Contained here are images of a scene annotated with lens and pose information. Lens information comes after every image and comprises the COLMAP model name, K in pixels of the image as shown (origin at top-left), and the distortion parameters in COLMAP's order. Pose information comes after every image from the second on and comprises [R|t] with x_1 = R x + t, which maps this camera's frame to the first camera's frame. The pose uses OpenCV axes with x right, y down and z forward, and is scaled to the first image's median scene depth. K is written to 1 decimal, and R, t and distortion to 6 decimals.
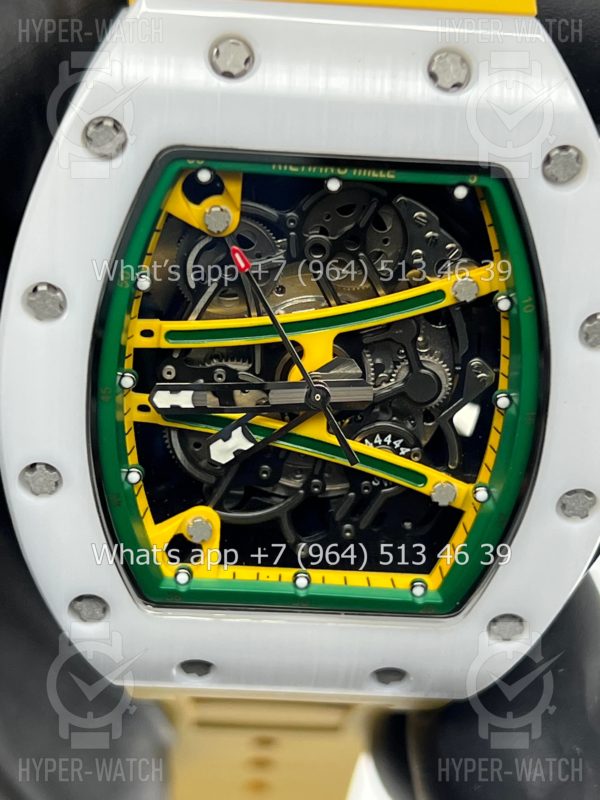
lens RADIAL K [[1926.9, 0, 299.6], [0, 1926.9, 399.4], [0, 0, 1]] dist [0.253304, 0.000000]
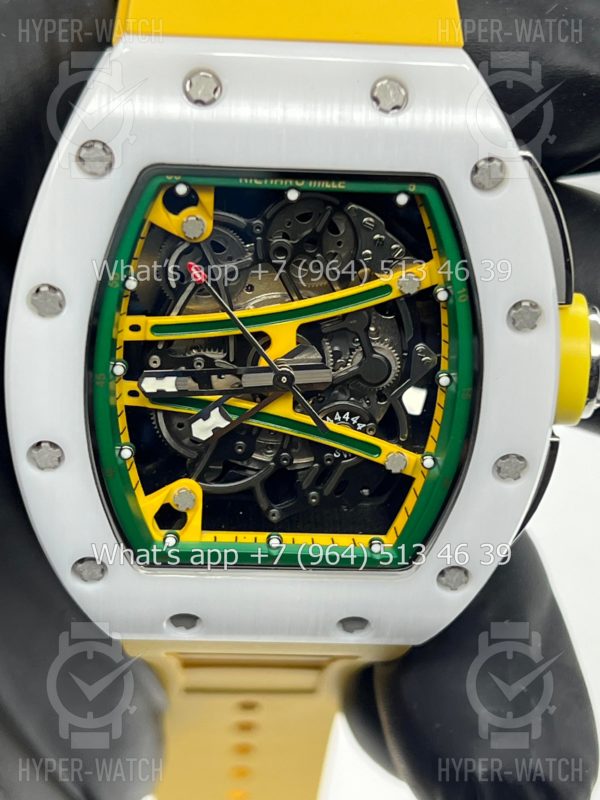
lens RADIAL K [[1926.9, 0, 302.0], [0, 1926.9, 405.8], [0, 0, 1]] dist [0.253304, 0.000000]
pose [[0.999697, -0.022722, 0.009499, 0.008784], [0.022875, 0.999605, -0.016347, 0.033327], [-0.009123, 0.016559, 0.999821, -0.153578]]
